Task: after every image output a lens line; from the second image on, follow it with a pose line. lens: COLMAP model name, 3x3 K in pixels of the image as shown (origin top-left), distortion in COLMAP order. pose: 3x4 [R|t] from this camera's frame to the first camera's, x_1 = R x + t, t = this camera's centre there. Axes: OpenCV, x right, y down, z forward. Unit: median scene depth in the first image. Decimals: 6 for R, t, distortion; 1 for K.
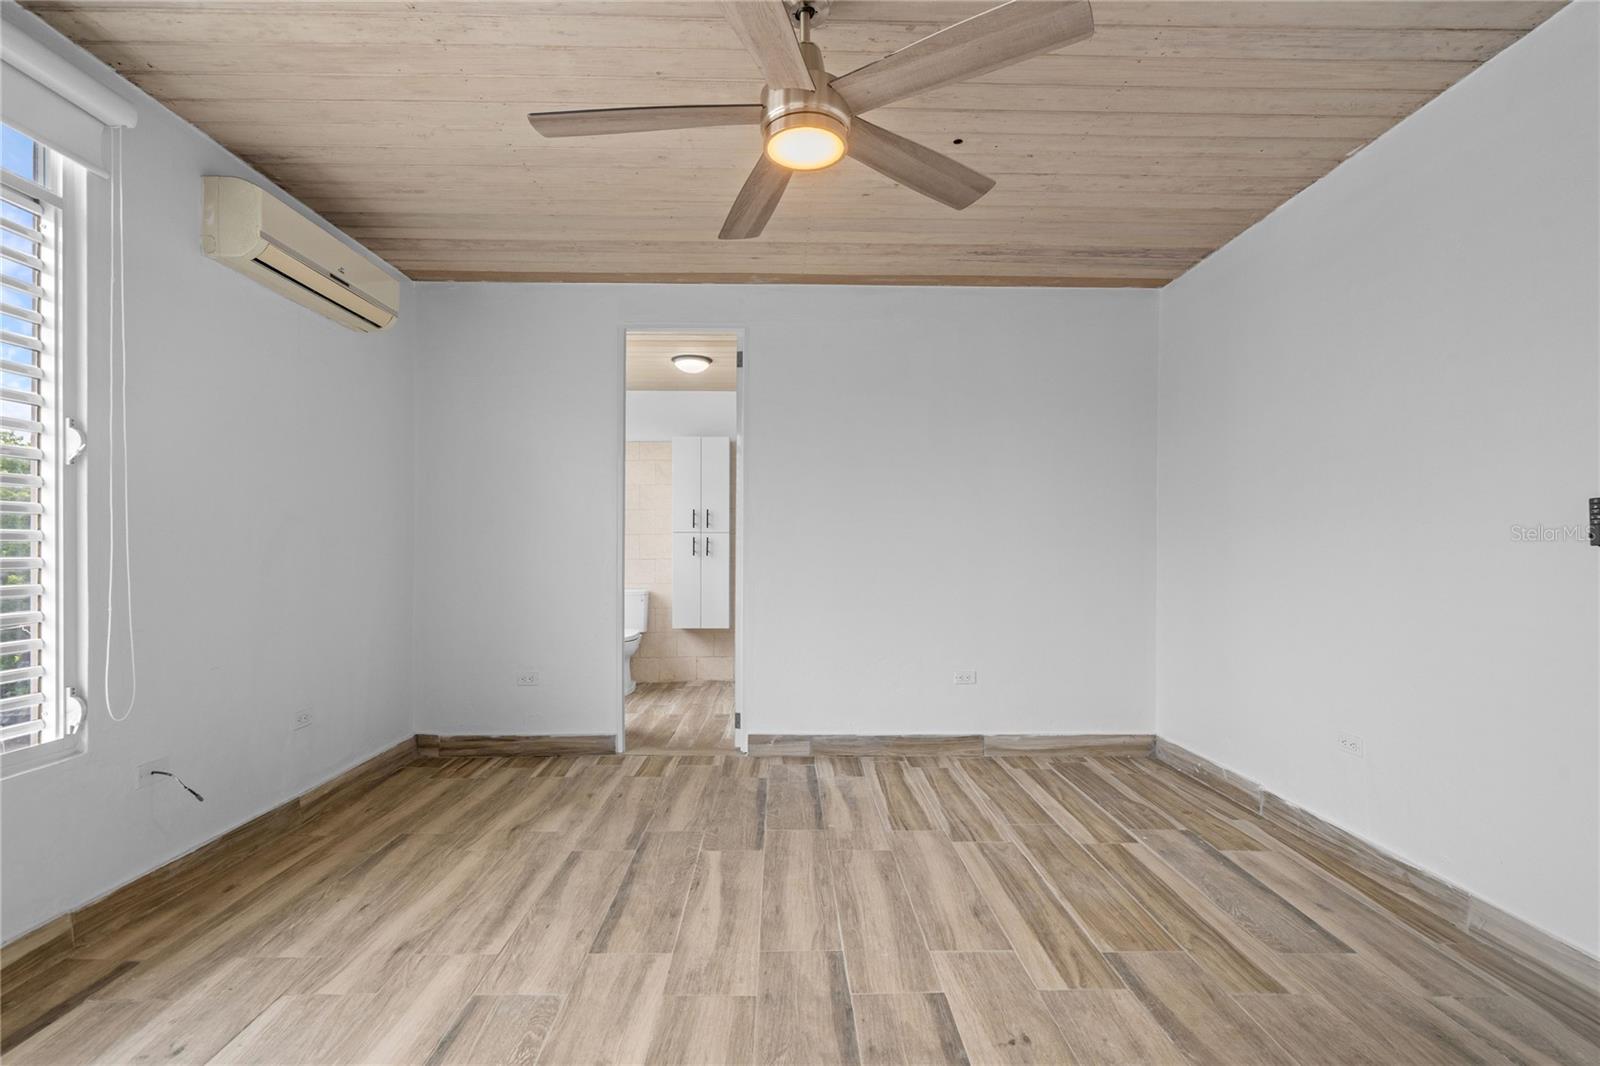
lens RADIAL K [[722.1, 0, 779.4], [0, 722.1, 549.3], [0, 0, 1]] dist [-0.005931, 0.003864]
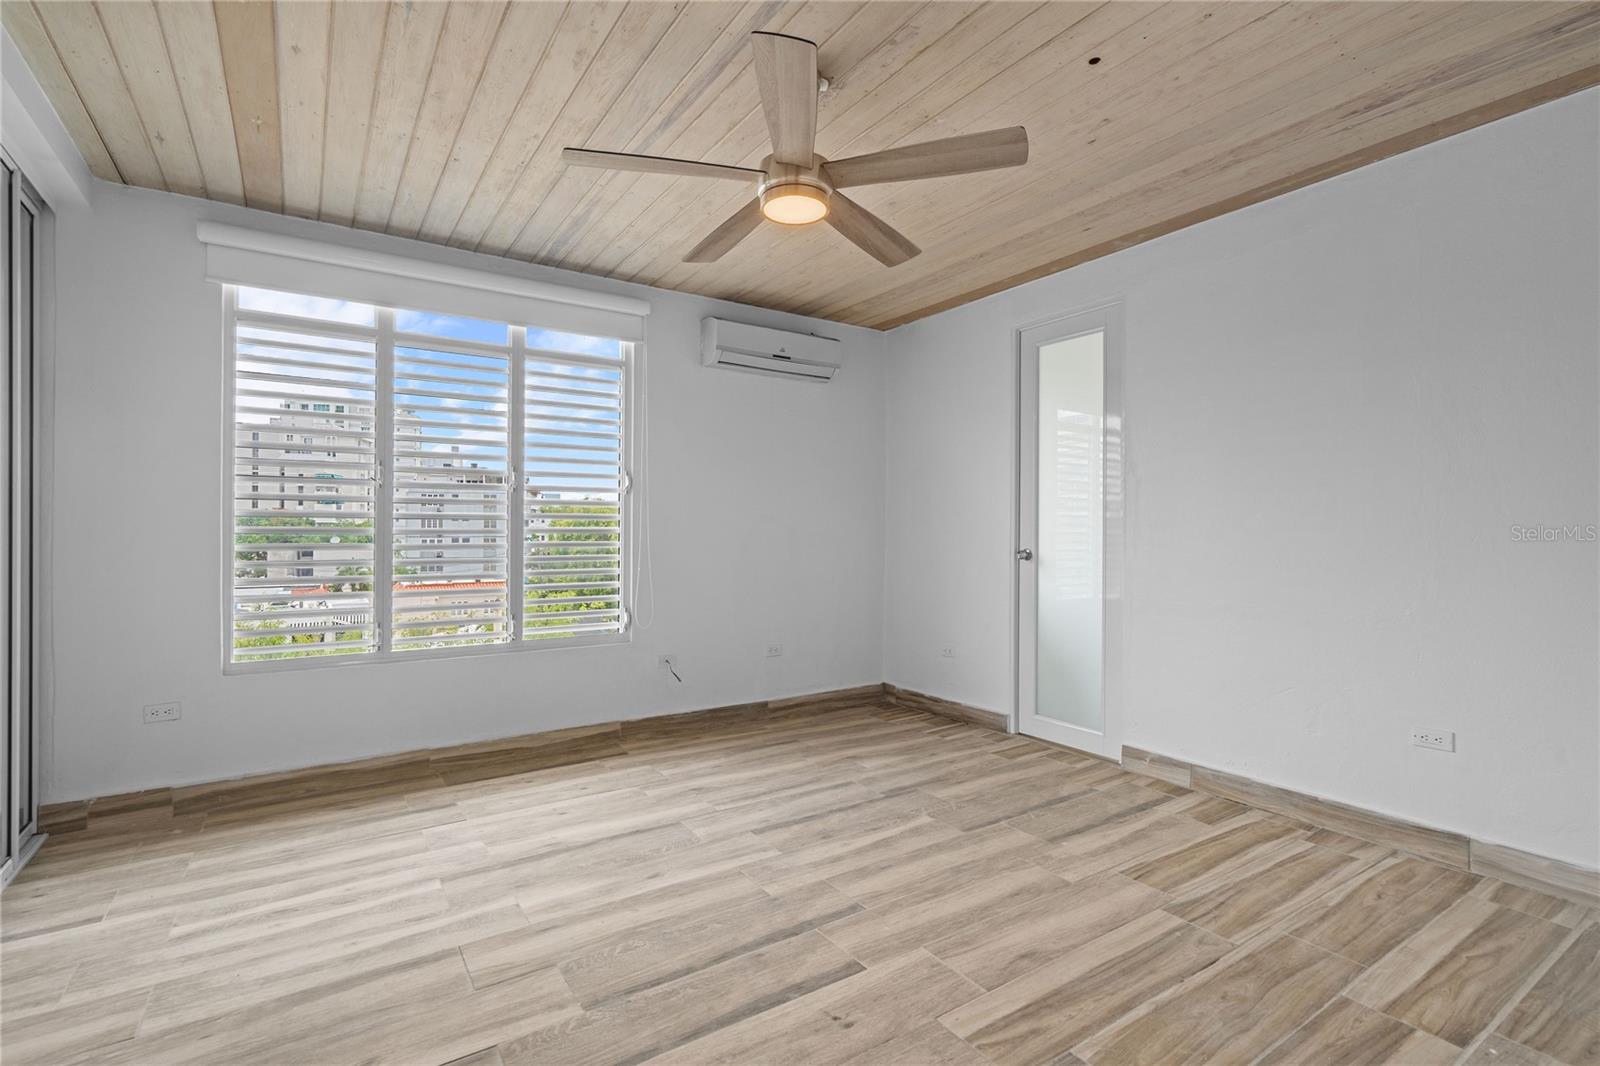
lens RADIAL K [[722.1, 0, 794.7], [0, 722.1, 528.1], [0, 0, 1]] dist [-0.005931, 0.003864]
pose [[0.550291, -0.007067, -0.834943, 0.652956], [-0.004821, 0.999921, -0.011641, -0.003822], [0.834959, 0.010431, 0.550214, 0.210670]]
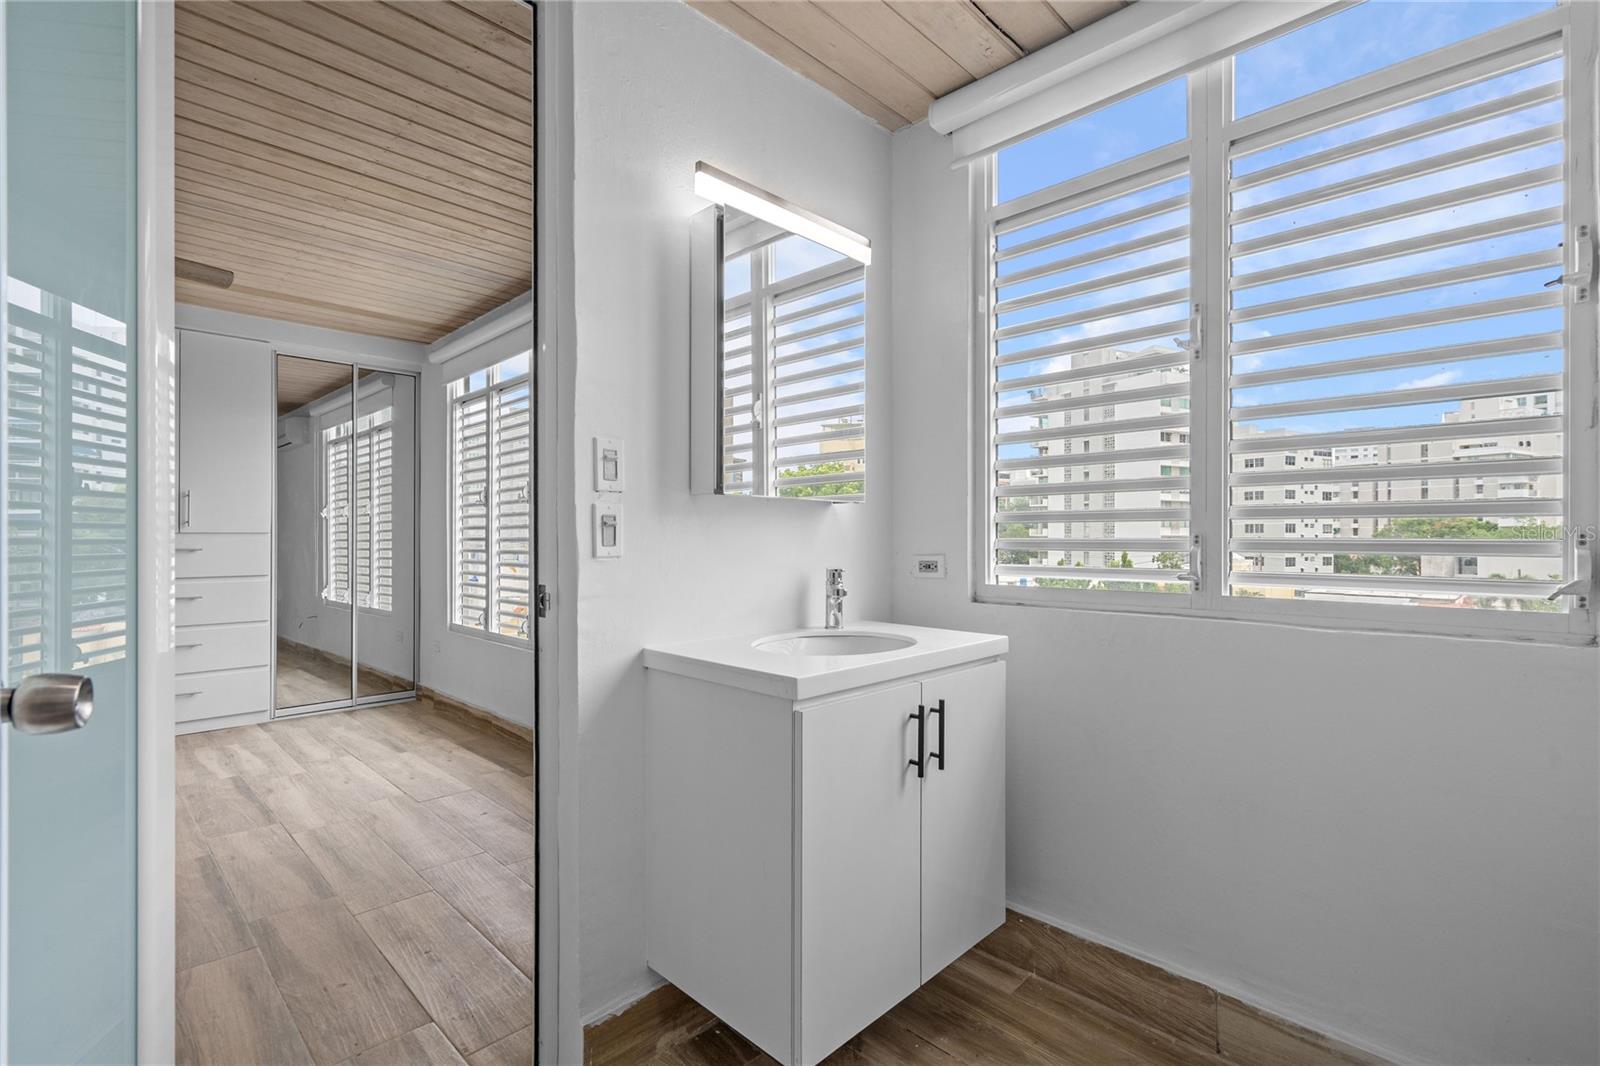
lens RADIAL K [[722.1, 0, 796.5], [0, 722.1, 541.3], [0, 0, 1]] dist [-0.005931, 0.003864]
pose [[-0.693646, -0.001659, -0.720314, -0.040340], [-0.007126, 0.999964, 0.004559, -0.019634], [0.720281, 0.008295, -0.693633, 1.863054]]
